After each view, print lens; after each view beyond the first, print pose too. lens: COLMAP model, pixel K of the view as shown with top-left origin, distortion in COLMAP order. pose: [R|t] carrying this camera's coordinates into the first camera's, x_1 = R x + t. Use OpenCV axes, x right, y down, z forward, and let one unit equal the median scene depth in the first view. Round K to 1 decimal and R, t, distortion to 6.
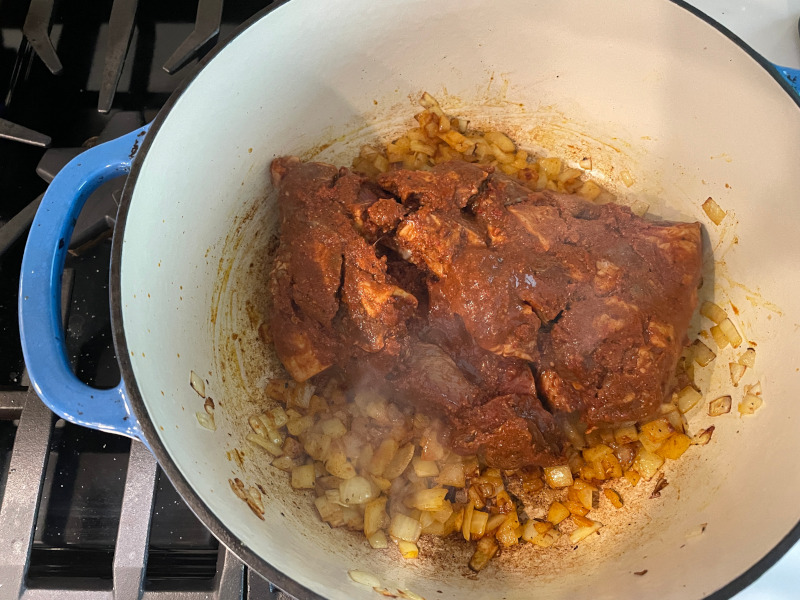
lens RADIAL K [[611.1, 0, 397.1], [0, 611.1, 296.8], [0, 0, 1]] dist [0.037335, -0.074626]
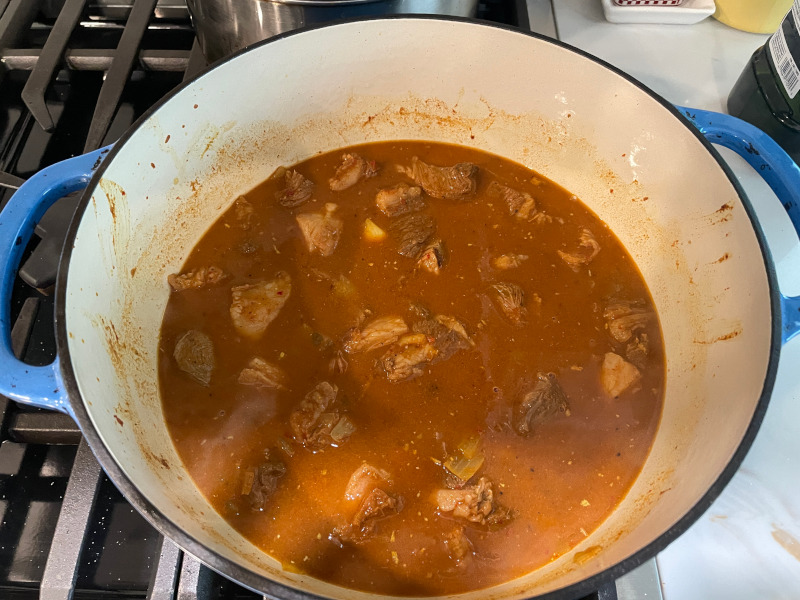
lens RADIAL K [[611.1, 0, 393.9], [0, 611.1, 296.5], [0, 0, 1]] dist [0.037335, -0.074626]
pose [[0.999866, 0.016044, 0.003131, 0.089643], [-0.015223, 0.983667, -0.179352, 0.154486], [-0.005958, 0.179280, 0.983780, -0.041098]]
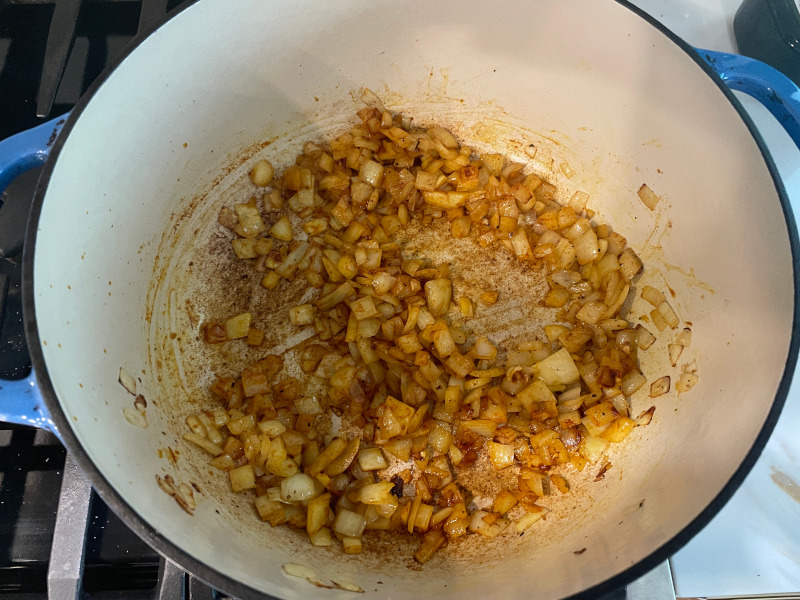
lens RADIAL K [[611.1, 0, 412.6], [0, 611.1, 300.6], [0, 0, 1]] dist [0.037335, -0.074626]
pose [[0.998325, -0.028717, 0.050227, 0.071960], [0.030372, 0.999010, -0.032498, 0.055746], [-0.049244, 0.033969, 0.998209, 0.007683]]
